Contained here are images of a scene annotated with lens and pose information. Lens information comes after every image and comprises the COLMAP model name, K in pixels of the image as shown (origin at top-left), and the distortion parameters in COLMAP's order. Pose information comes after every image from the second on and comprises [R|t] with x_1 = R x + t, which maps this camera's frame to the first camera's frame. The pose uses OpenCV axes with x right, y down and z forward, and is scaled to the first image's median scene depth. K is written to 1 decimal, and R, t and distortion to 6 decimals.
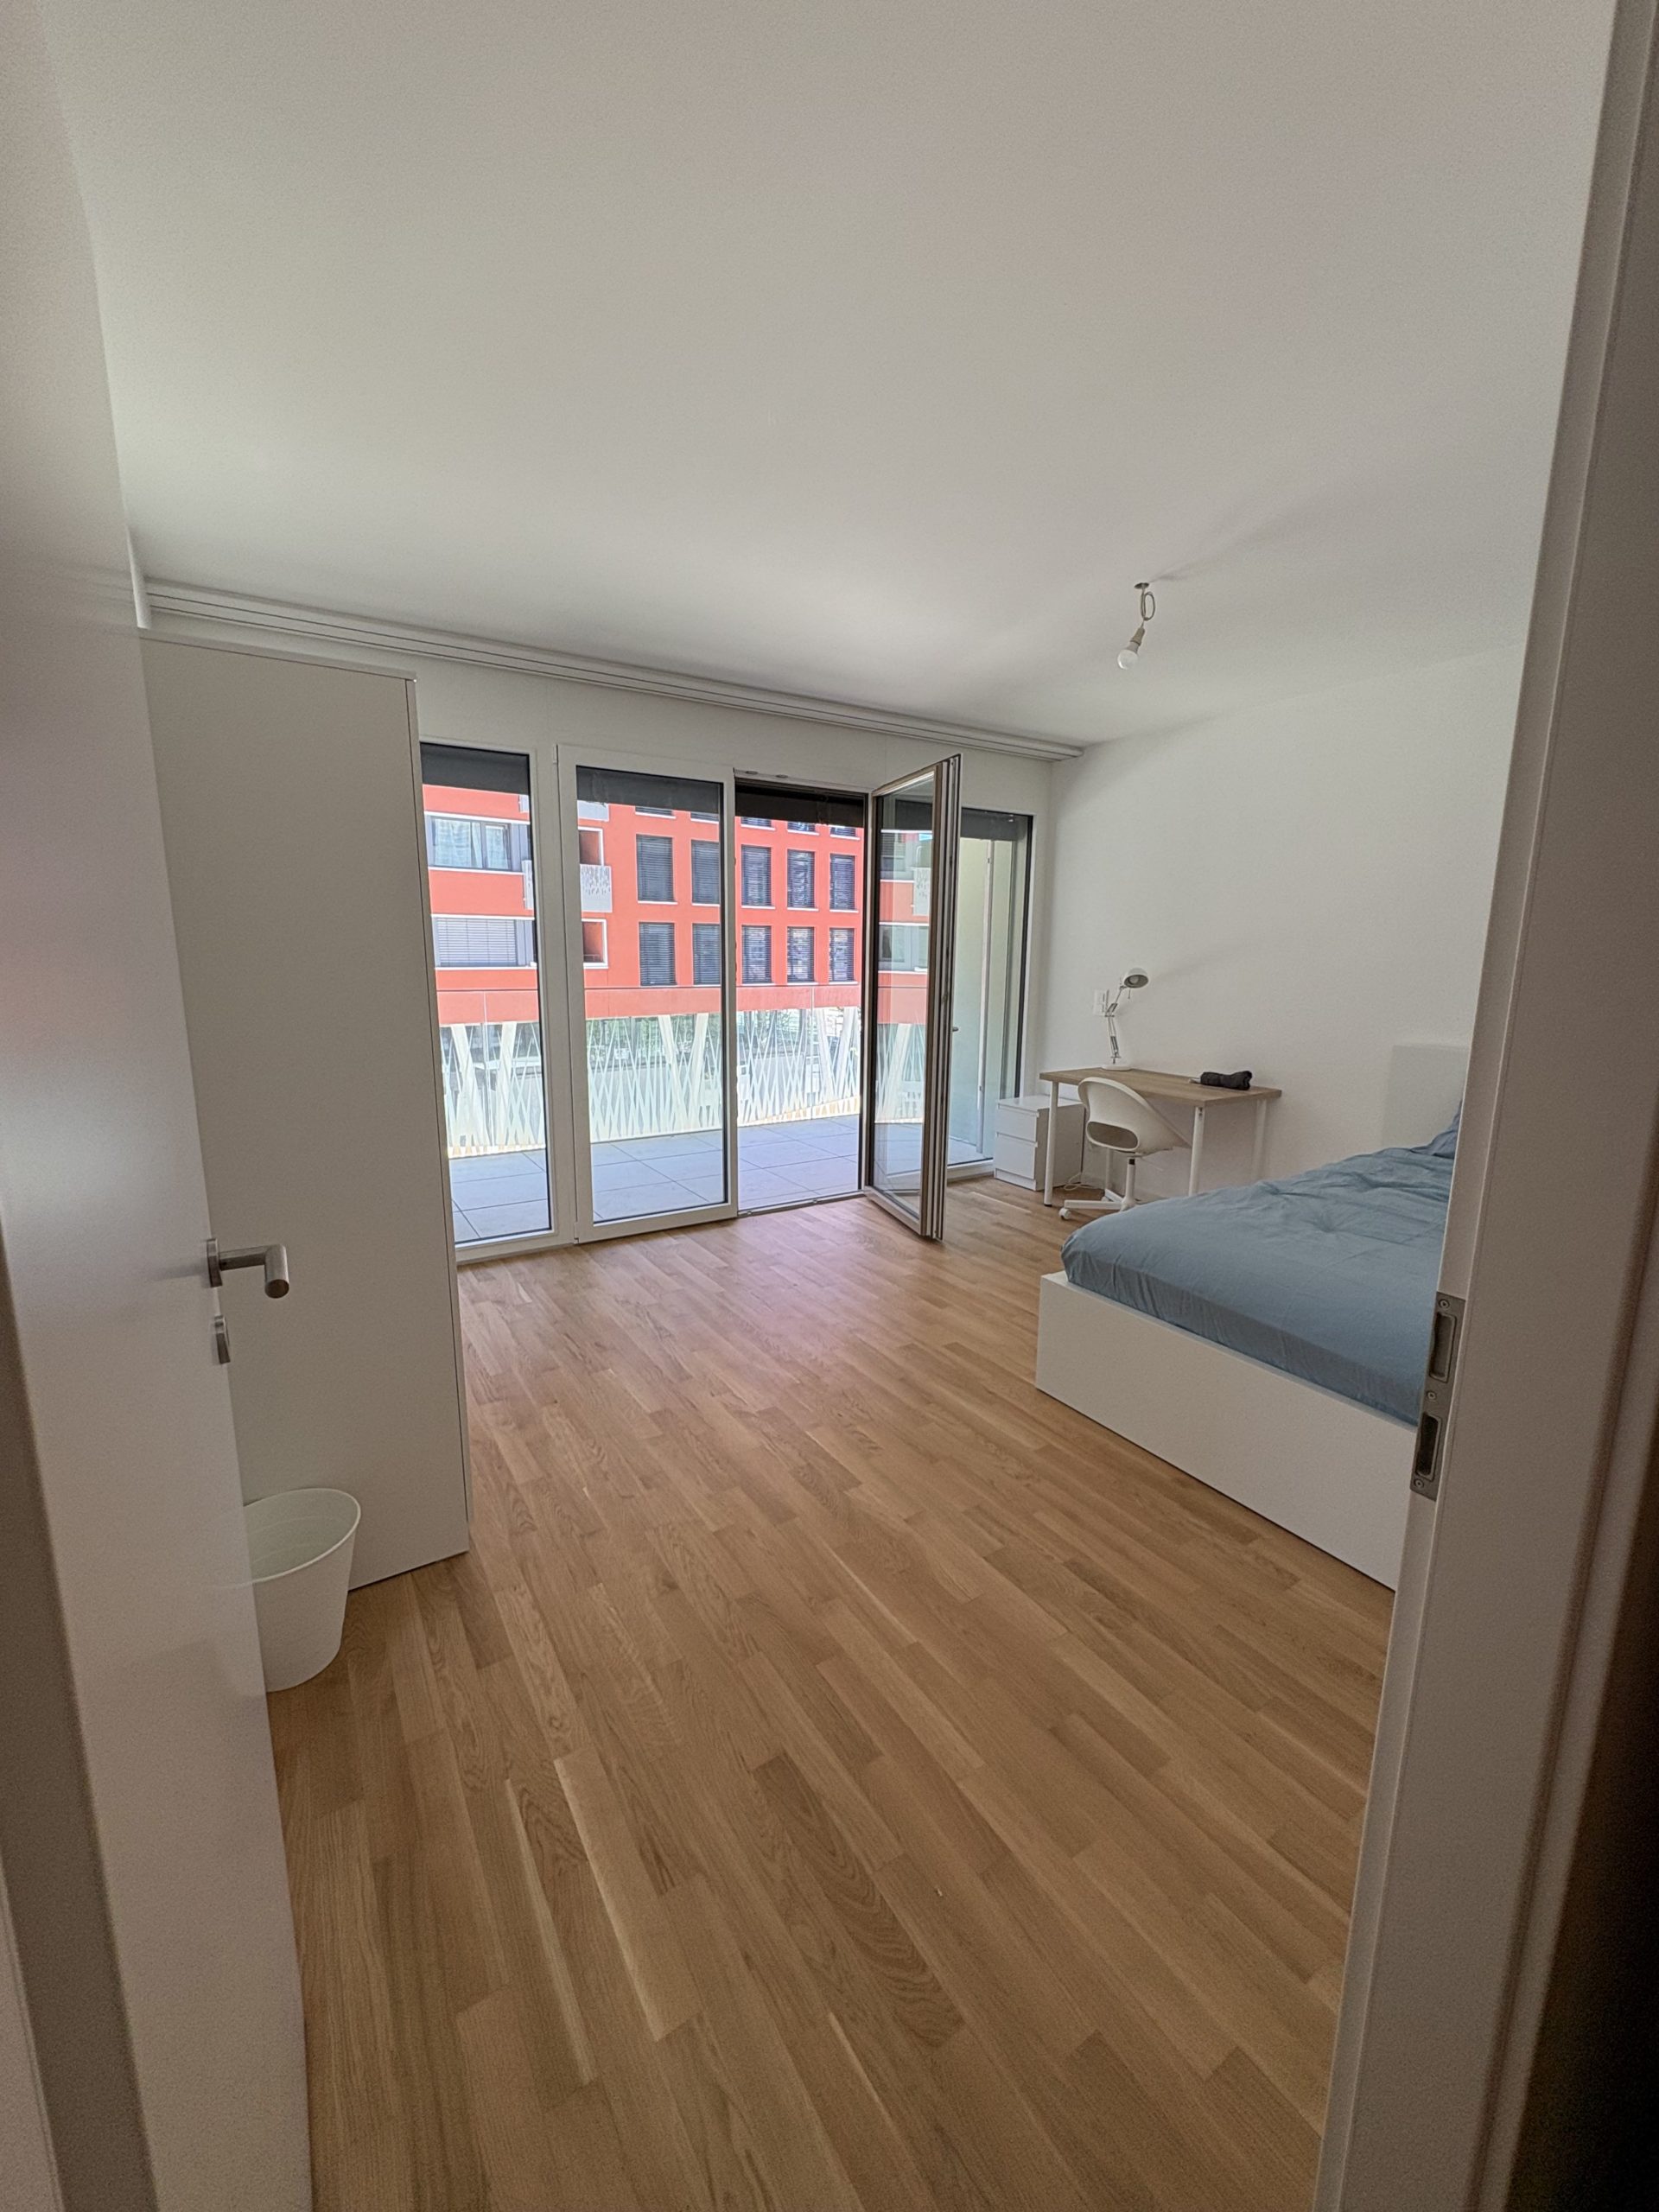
lens RADIAL K [[880.4, 0, 829.2], [0, 880.4, 1099.7], [0, 0, 1]] dist [0.000646, -0.000384]
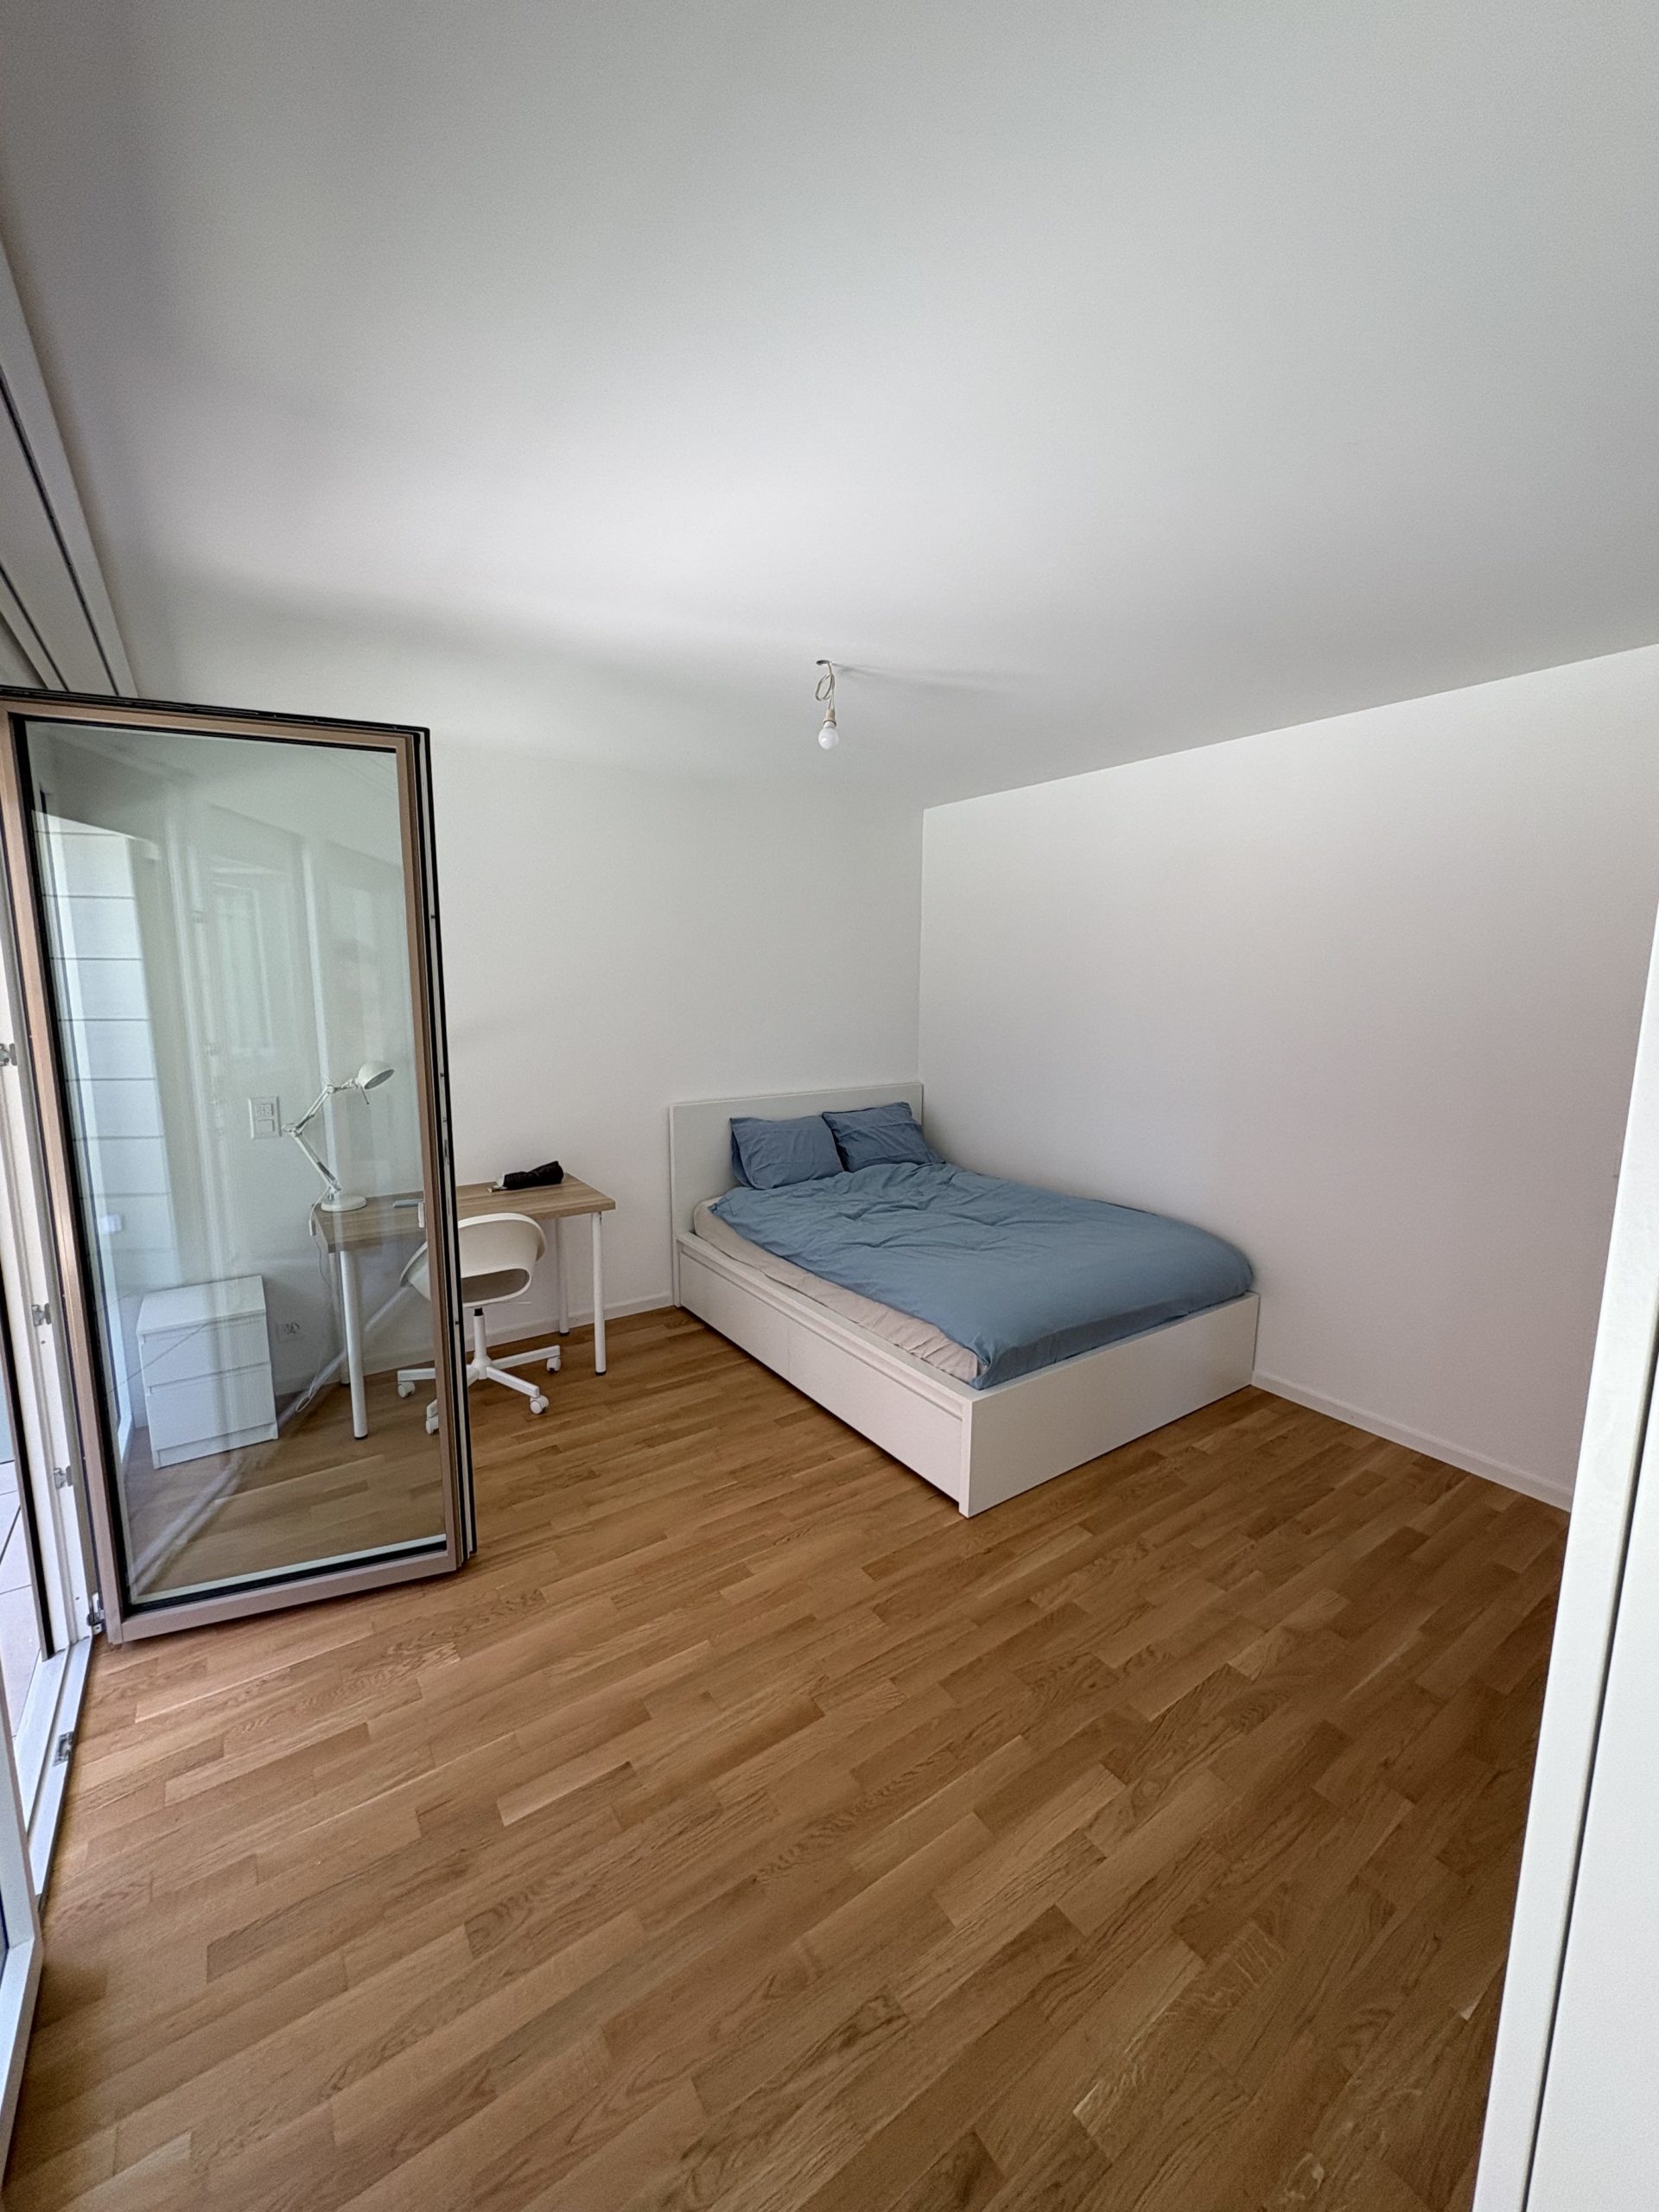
lens RADIAL K [[880.4, 0, 830.7], [0, 880.4, 1100.5], [0, 0, 1]] dist [0.000646, -0.000384]
pose [[-0.036534, -0.151776, 0.987739, -0.646945], [0.164974, 0.973922, 0.155755, -0.290686], [-0.985621, 0.168642, -0.010542, 1.120483]]
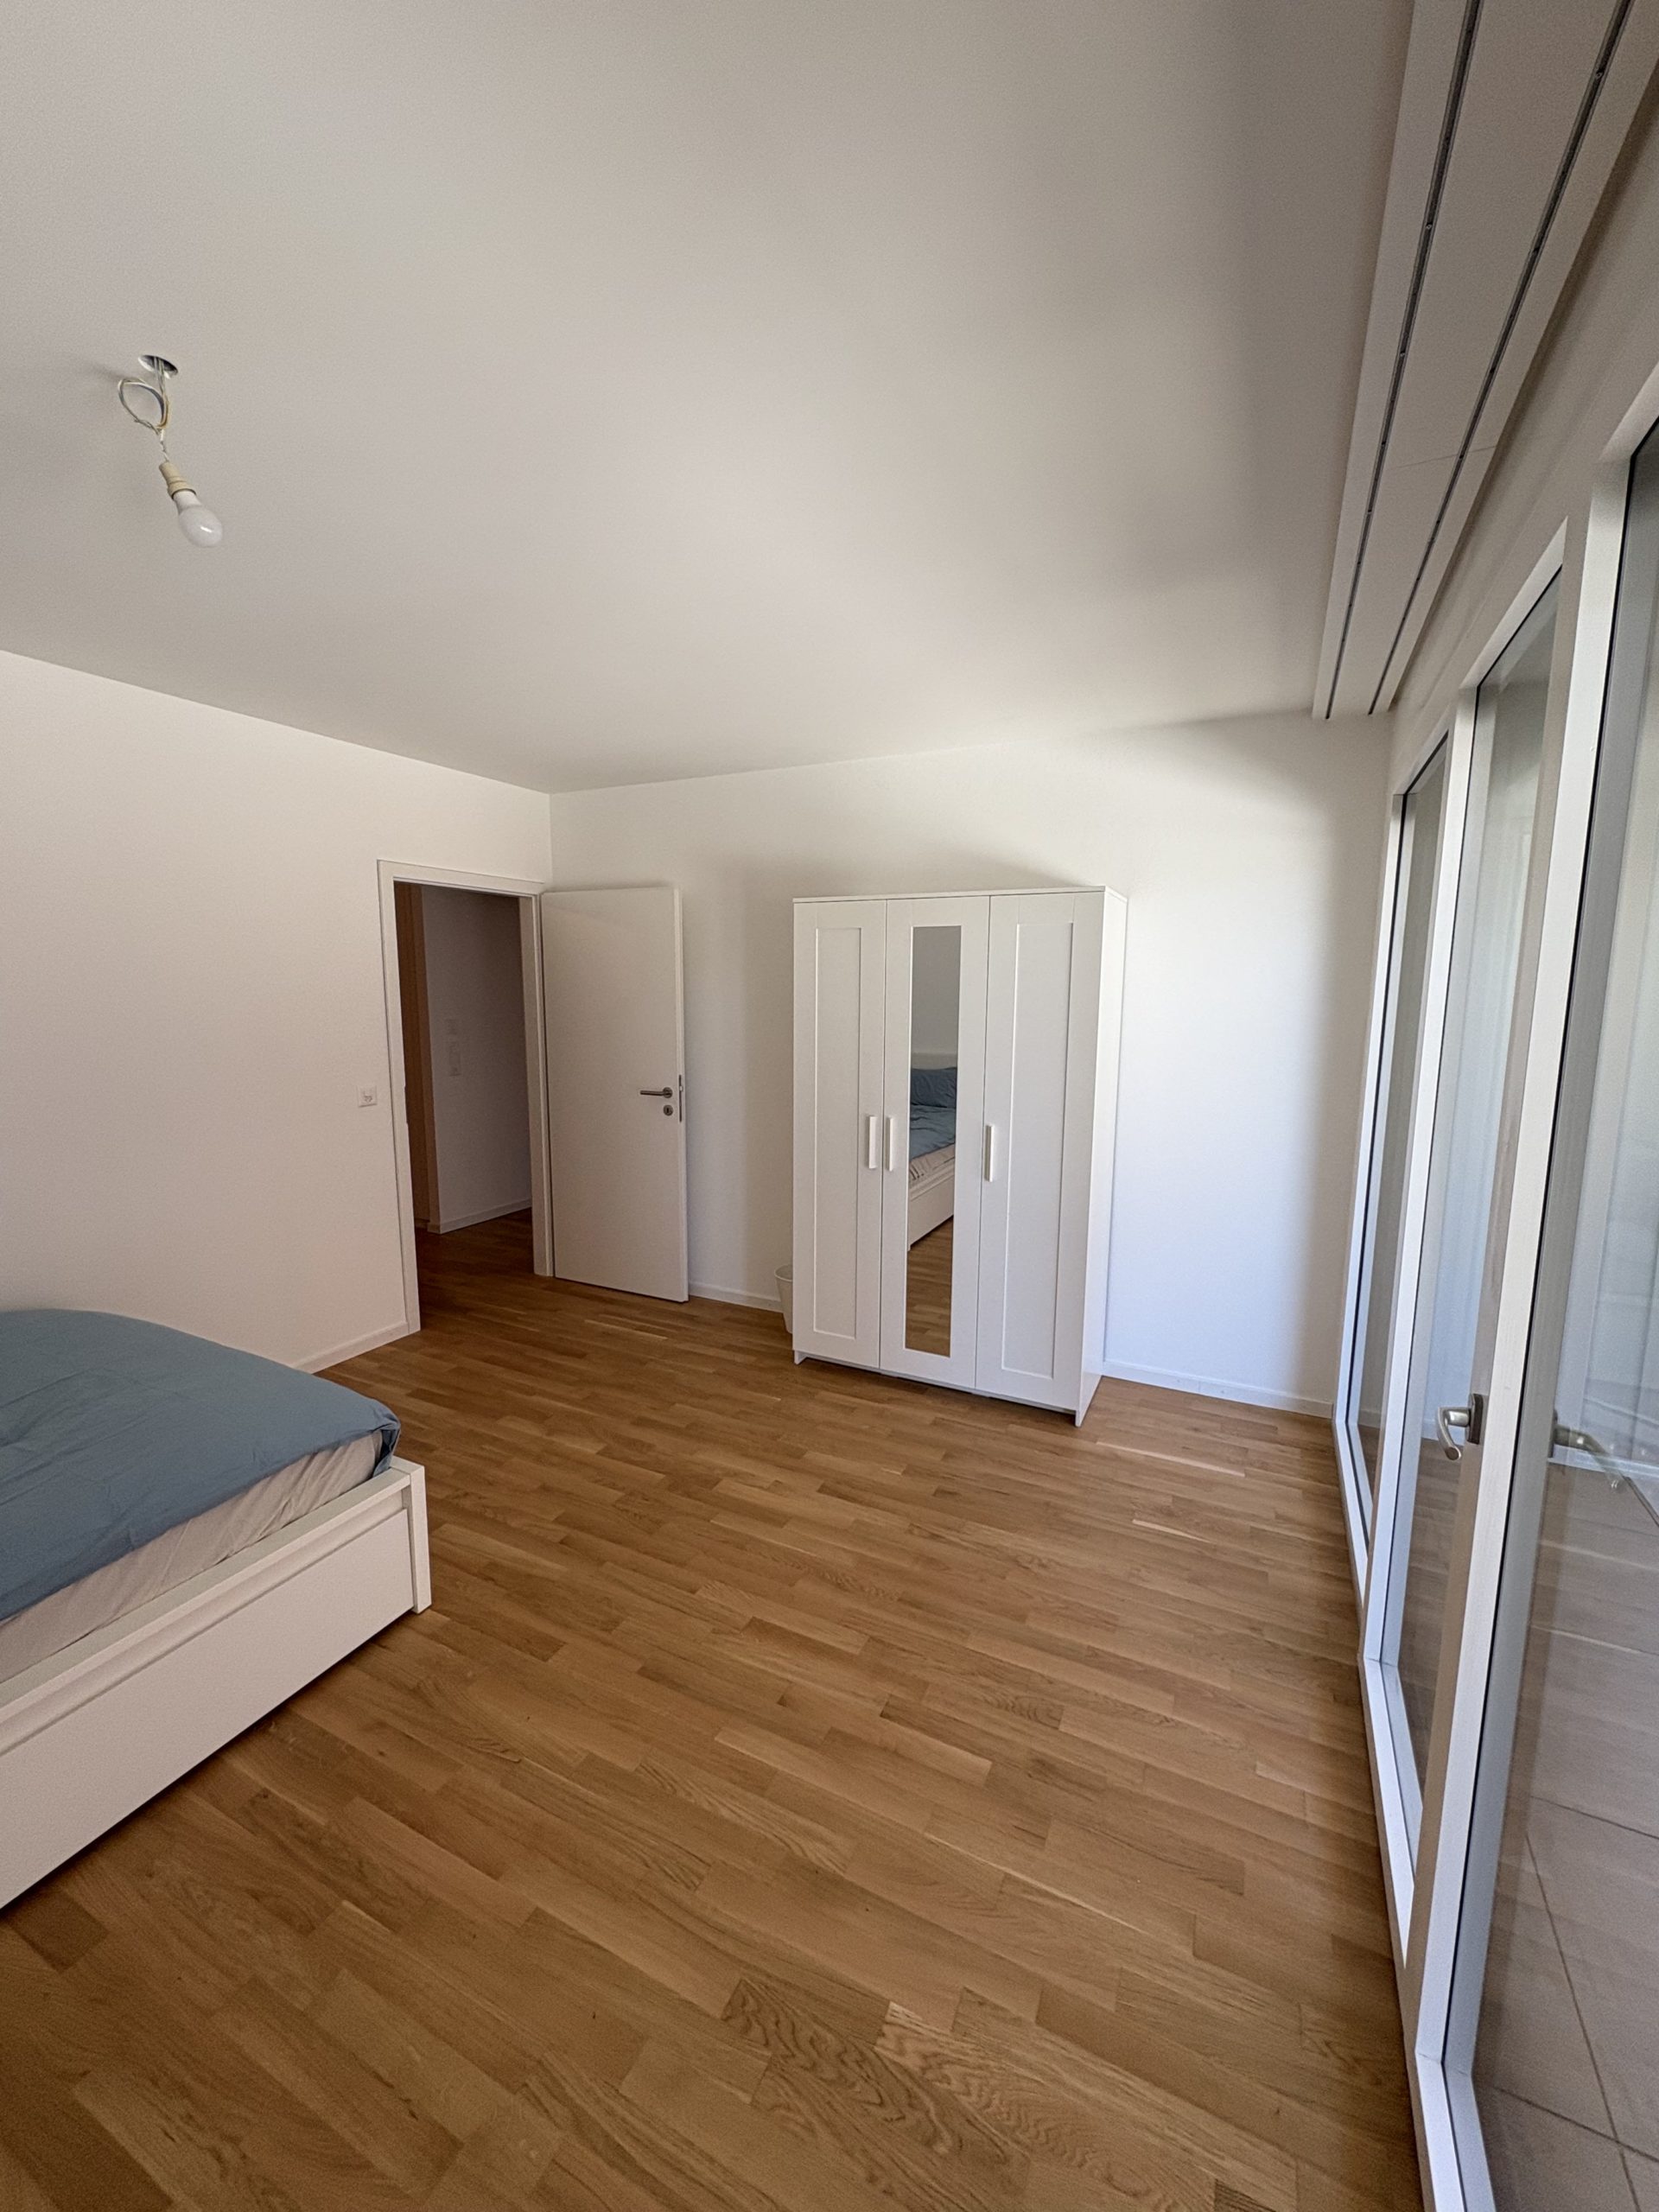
lens RADIAL K [[880.4, 0, 826.1], [0, 880.4, 1103.2], [0, 0, 1]] dist [0.000646, -0.000384]
pose [[-0.856902, 0.057999, -0.512207, 0.322523], [-0.099790, 0.956189, 0.275217, -0.377494], [0.505729, 0.286947, -0.813572, 1.766161]]
